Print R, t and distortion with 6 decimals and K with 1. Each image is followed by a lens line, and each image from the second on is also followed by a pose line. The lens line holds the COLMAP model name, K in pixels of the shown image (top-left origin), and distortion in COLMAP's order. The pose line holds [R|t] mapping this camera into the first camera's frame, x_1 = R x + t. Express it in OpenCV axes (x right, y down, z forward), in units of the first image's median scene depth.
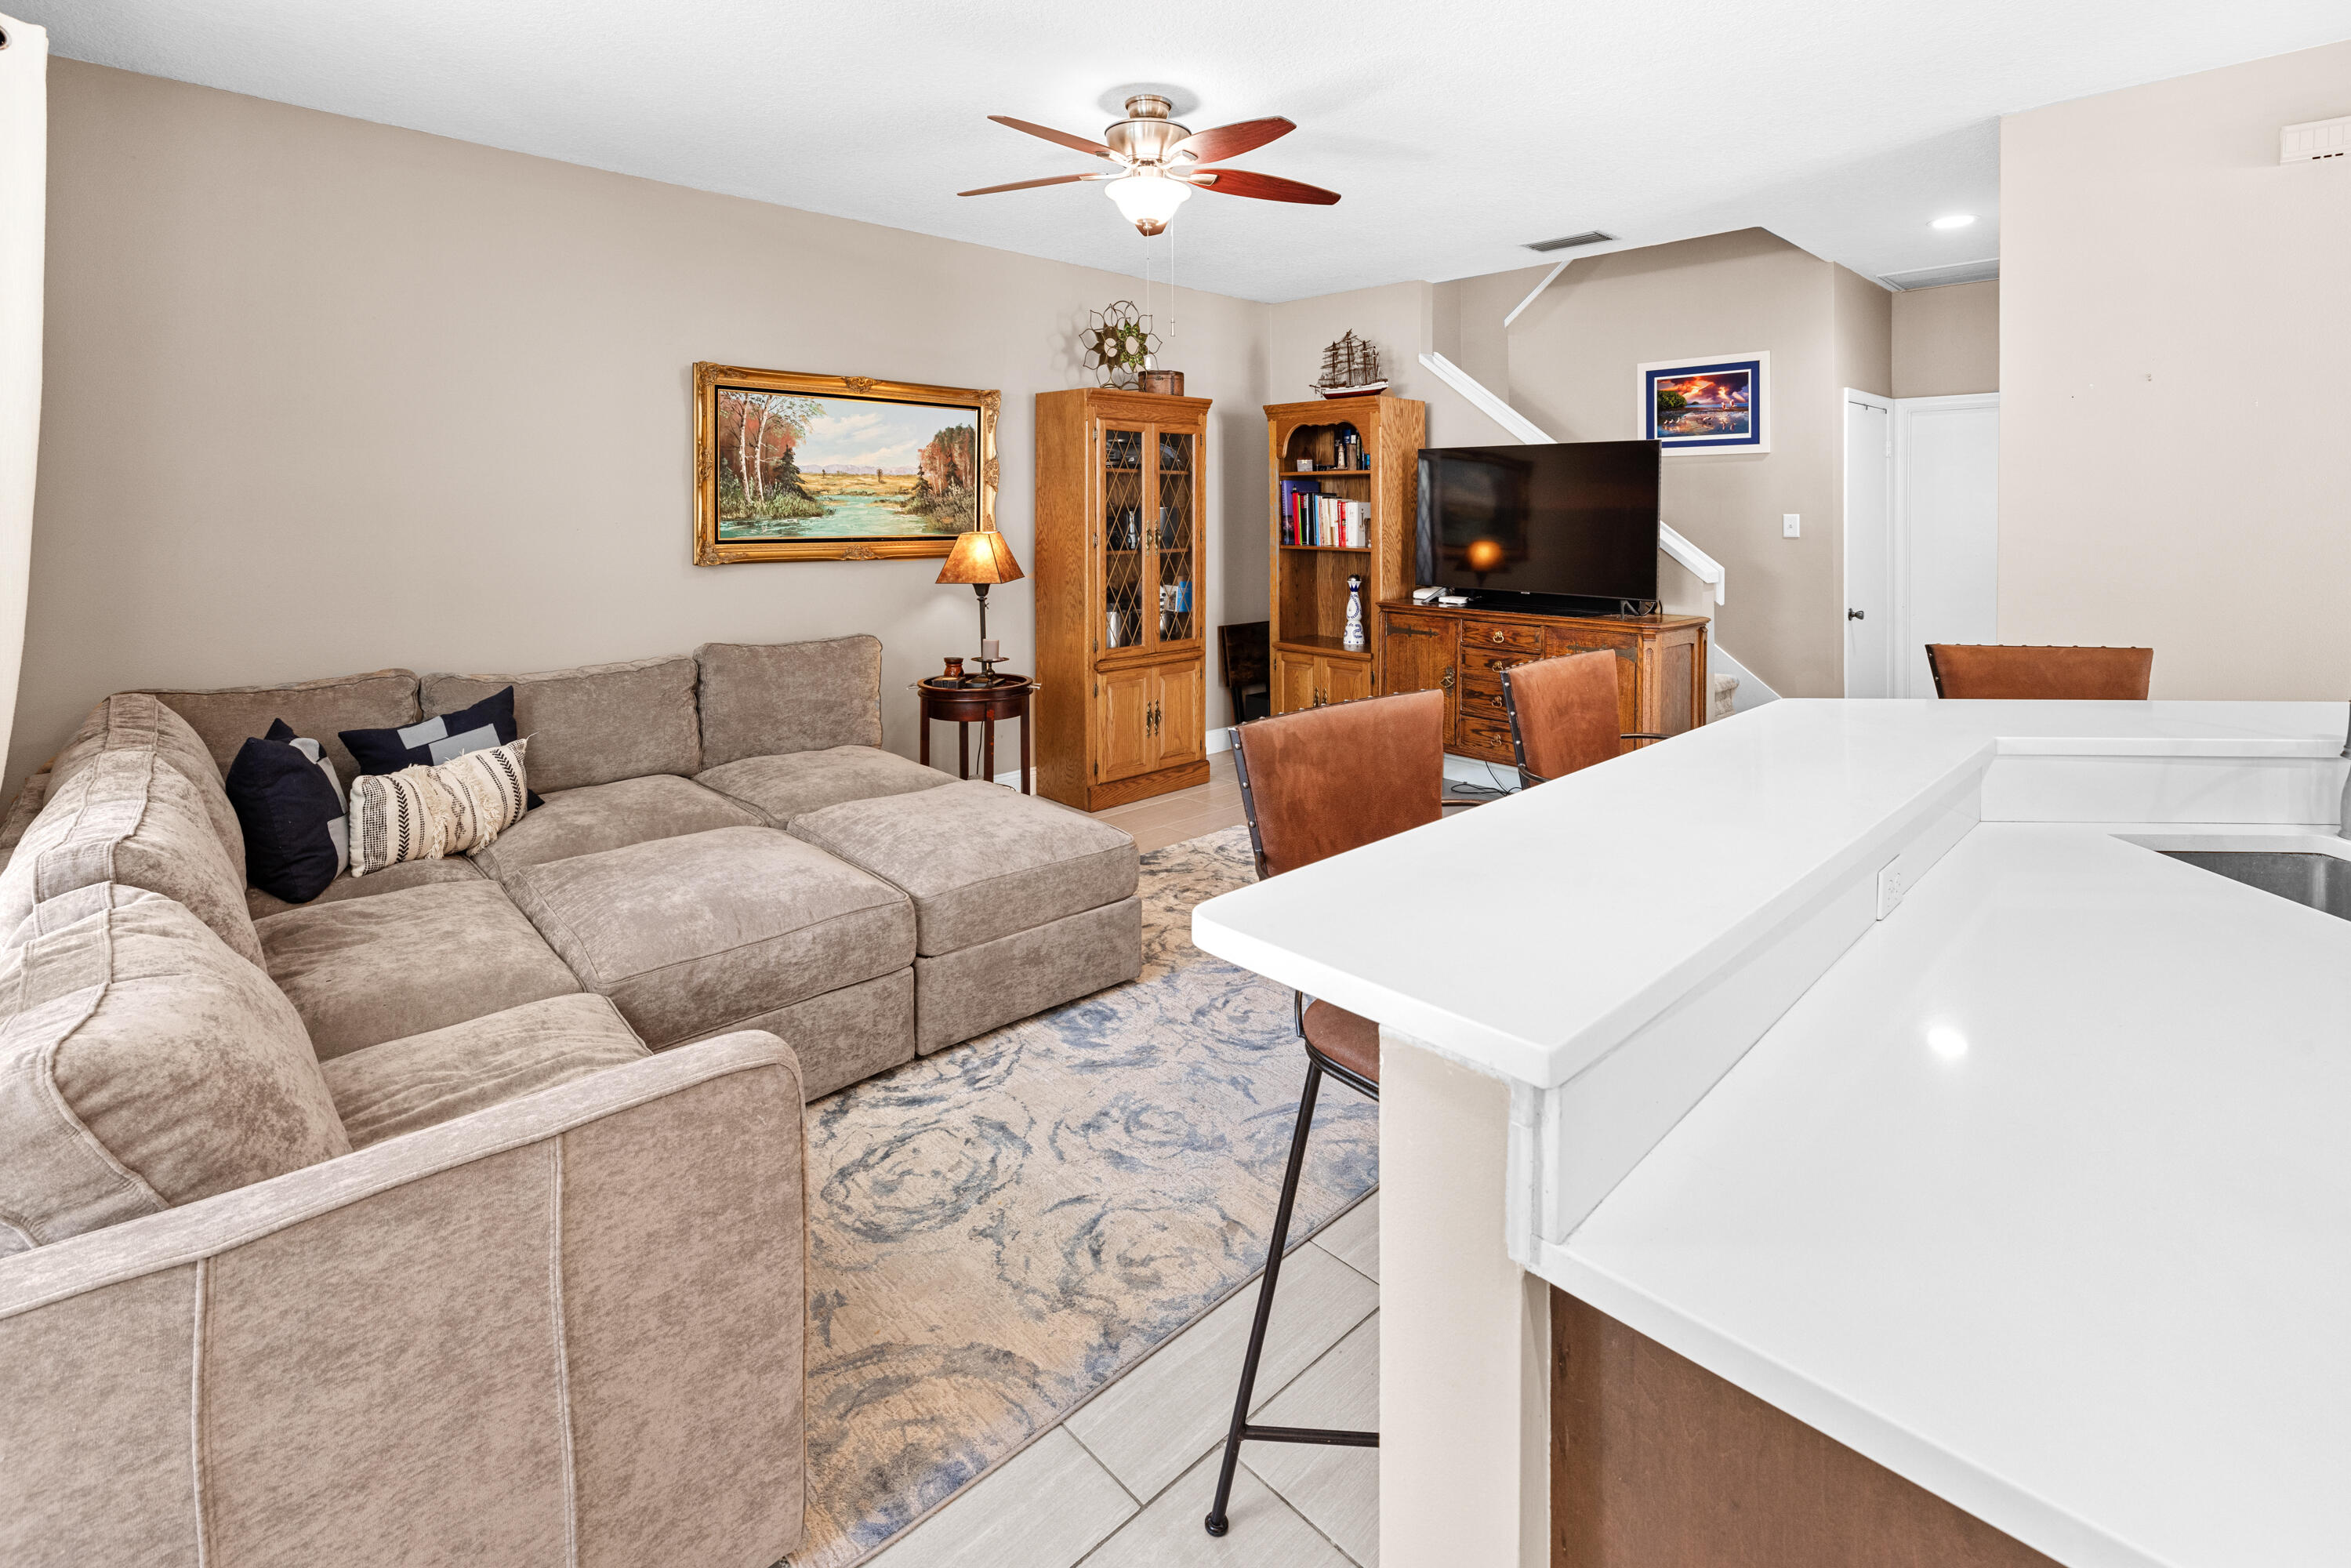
lens RADIAL K [[1066.2, 0, 1153.9], [0, 1066.2, 559.4], [0, 0, 1]] dist [0.000398, -0.001157]
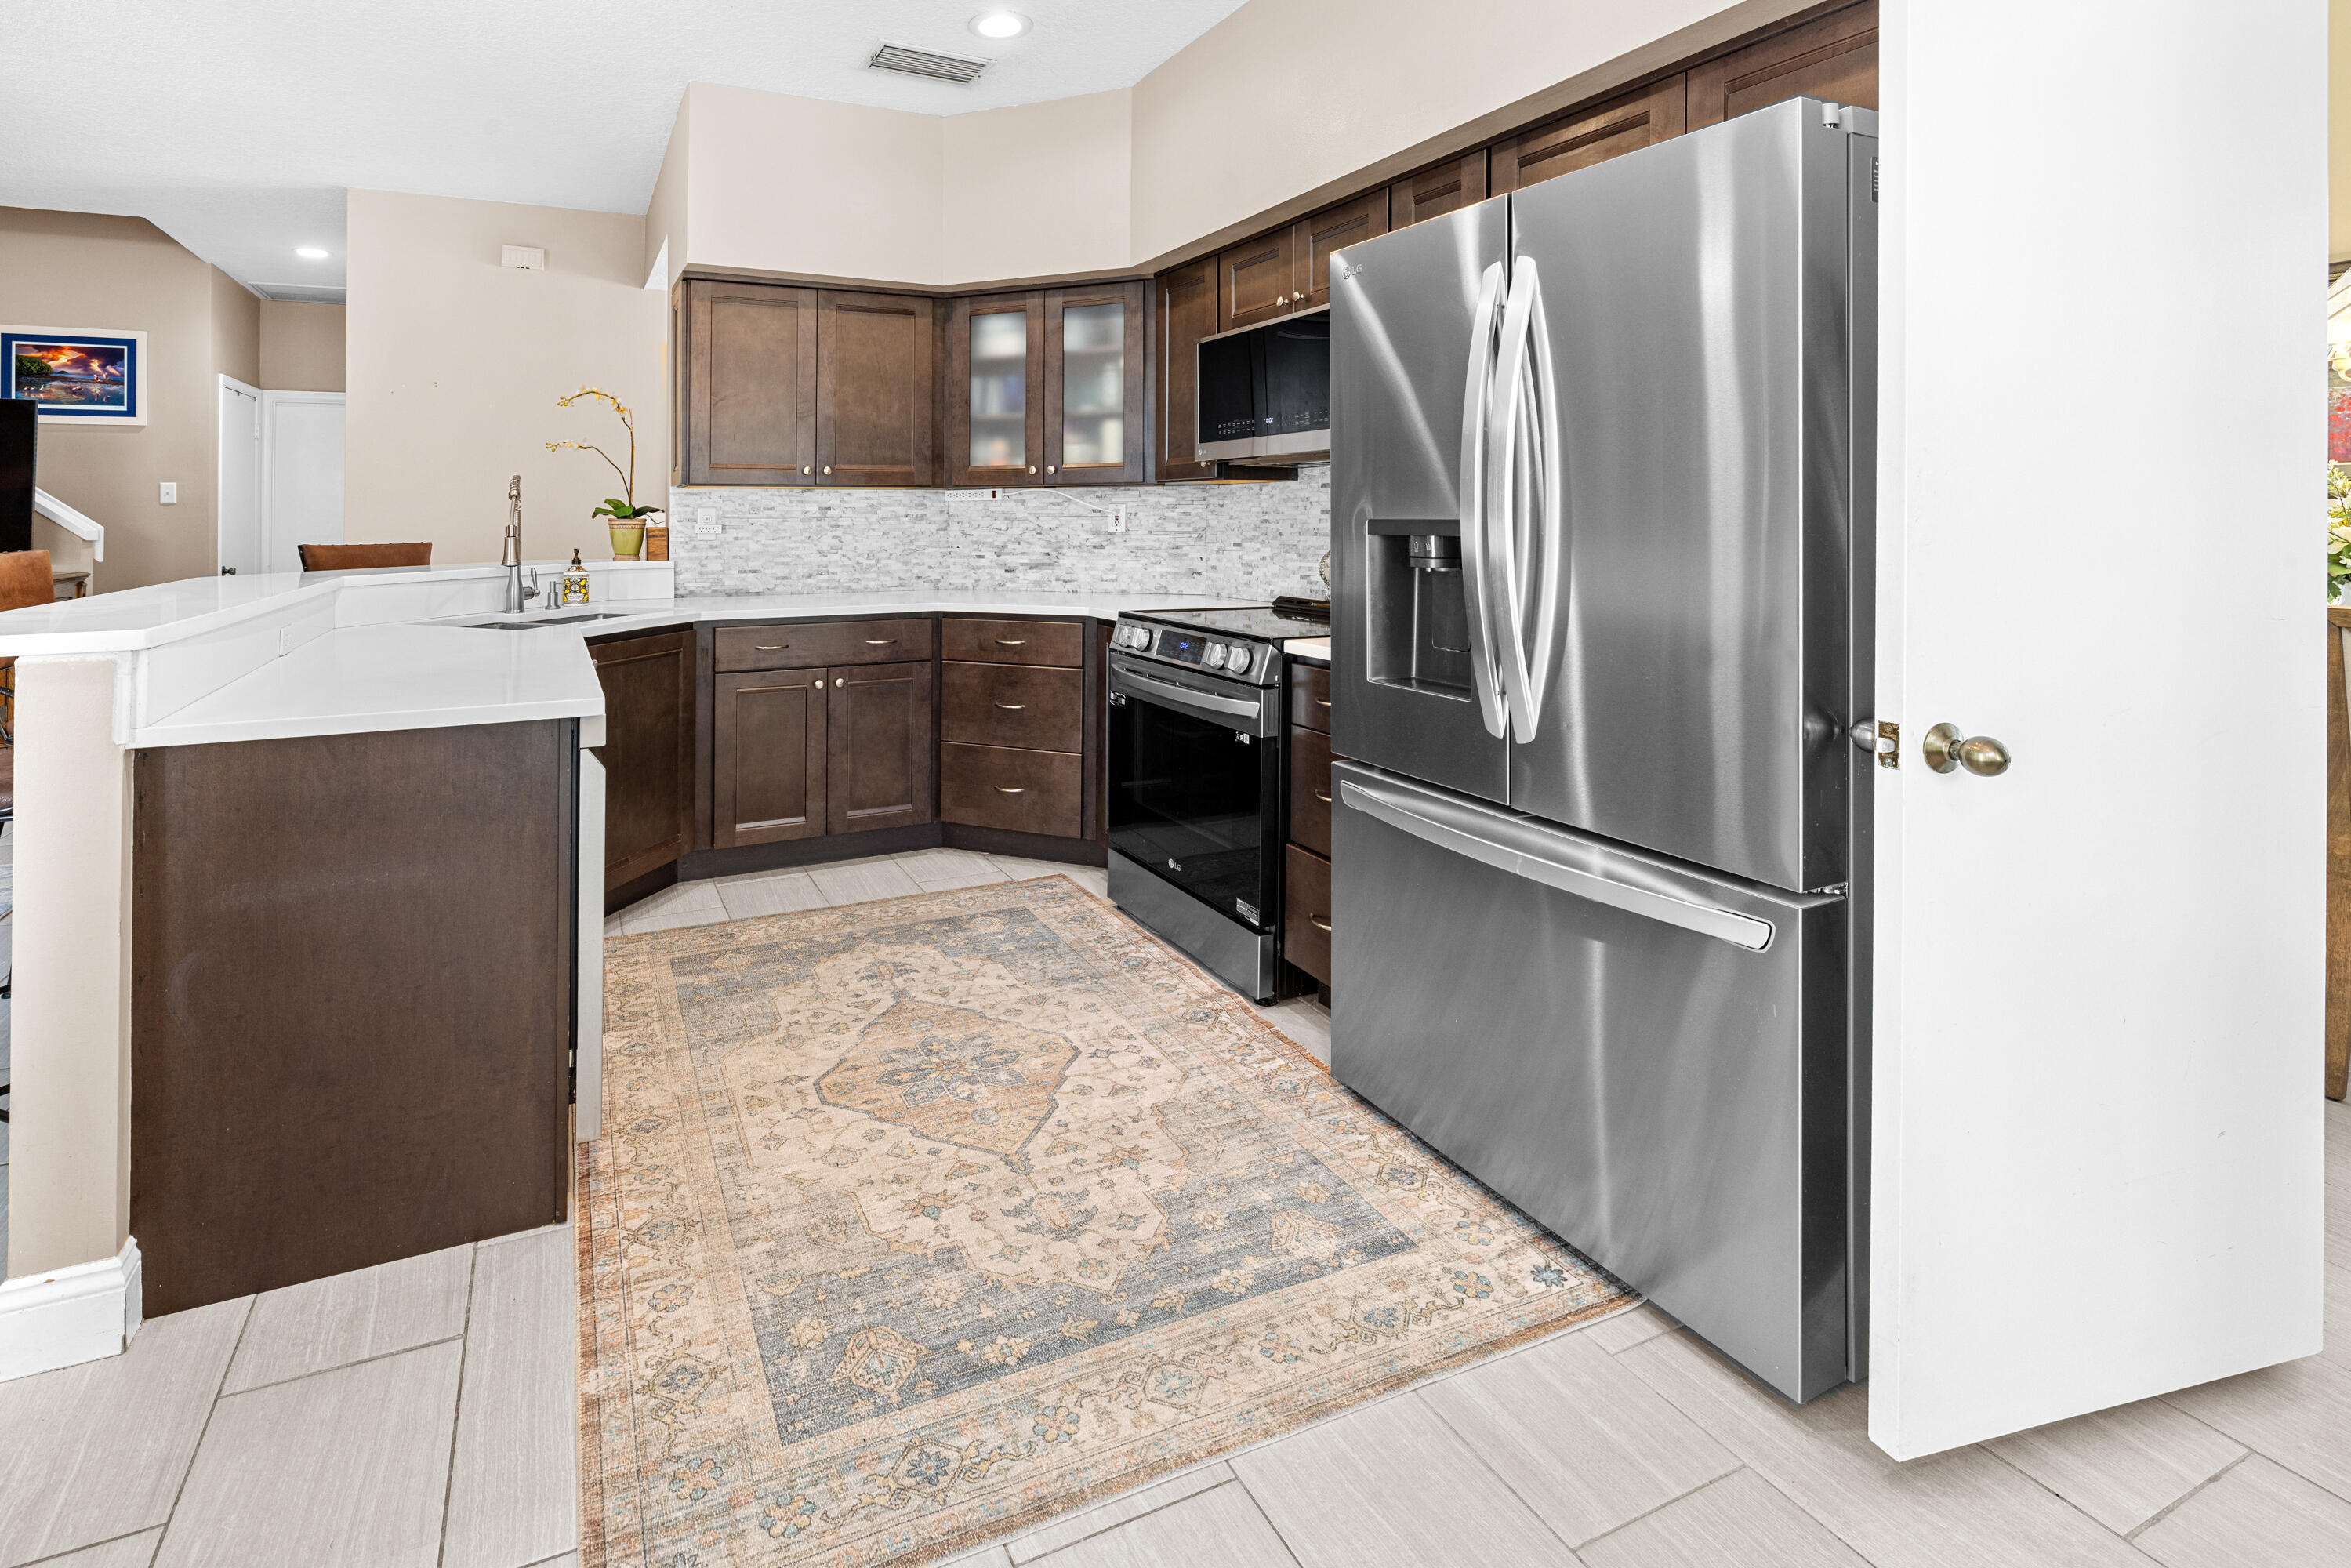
lens RADIAL K [[1066.2, 0, 1012.1], [0, 1066.2, 504.6], [0, 0, 1]] dist [0.000398, -0.001157]
pose [[0.344980, 0.003645, 0.938603, -0.165488], [0.050218, 0.998489, -0.022335, 0.059830], [-0.937266, 0.054840, 0.344275, -0.232986]]
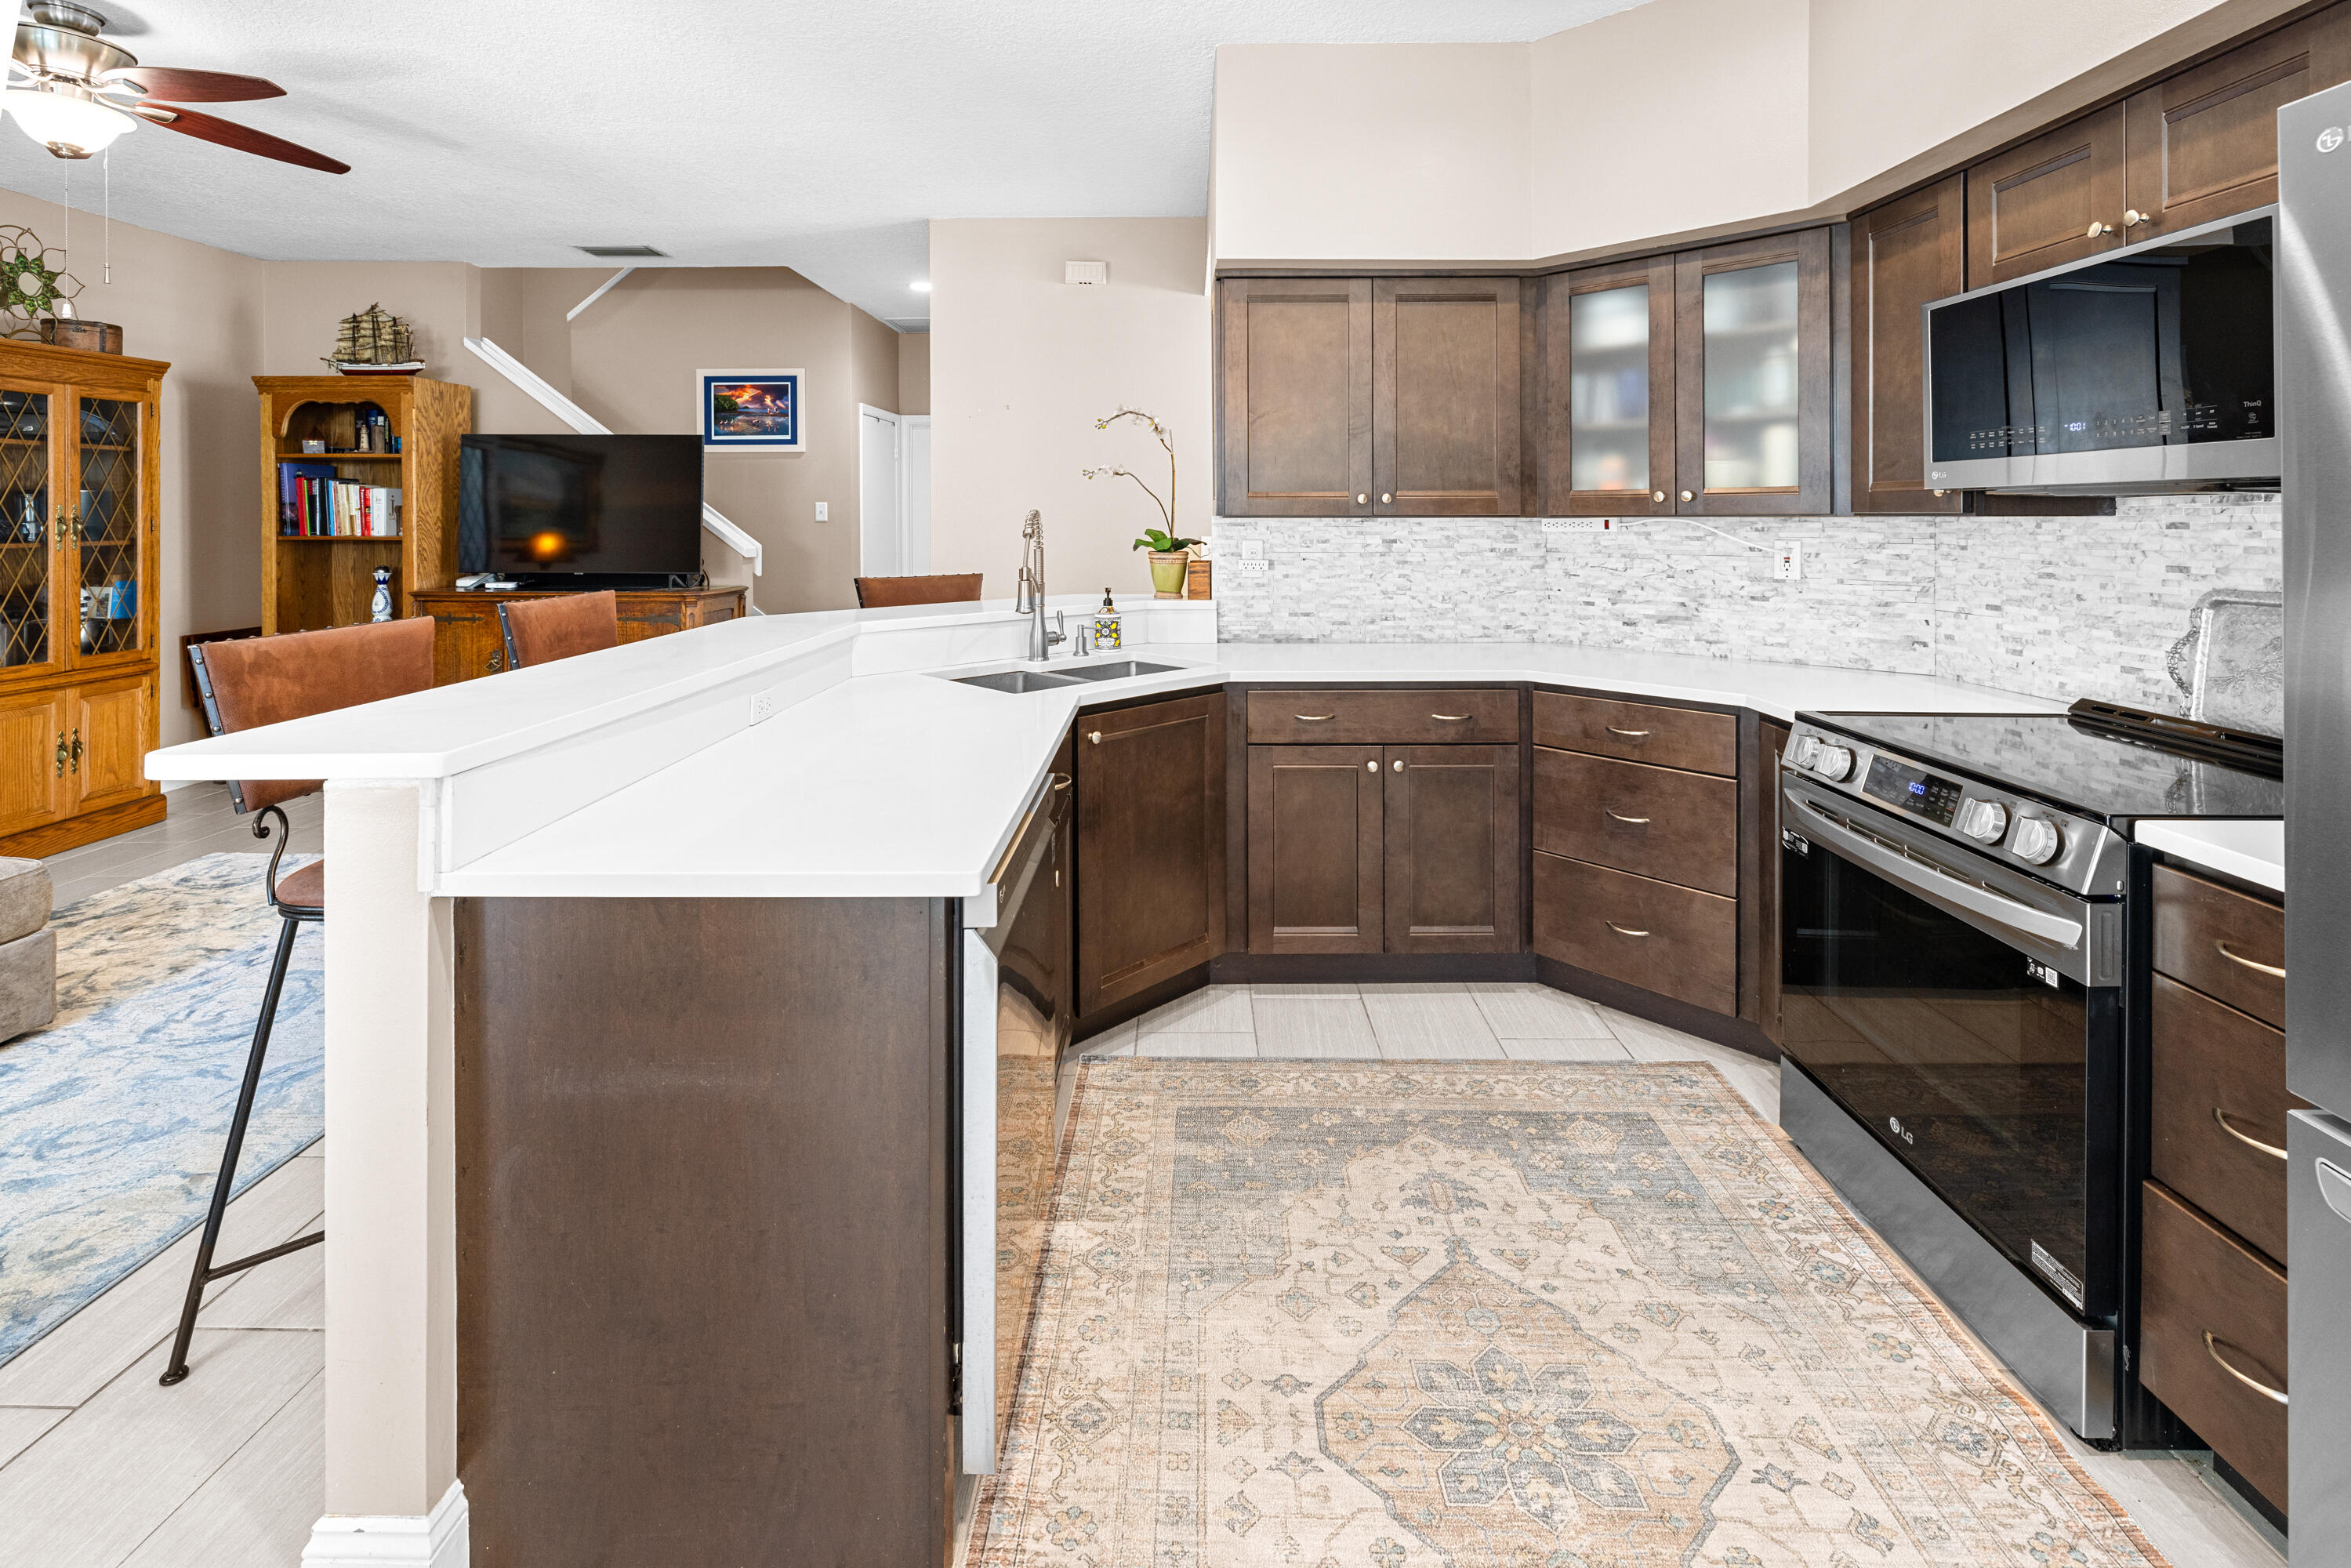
lens RADIAL K [[1066.2, 0, 1196.5], [0, 1066.2, 500.1], [0, 0, 1]] dist [0.000398, -0.001157]
pose [[0.681850, 0.004943, 0.731475, -0.009334], [0.040087, 0.998222, -0.044112, 0.032628], [-0.730393, 0.059400, 0.680440, -0.185766]]
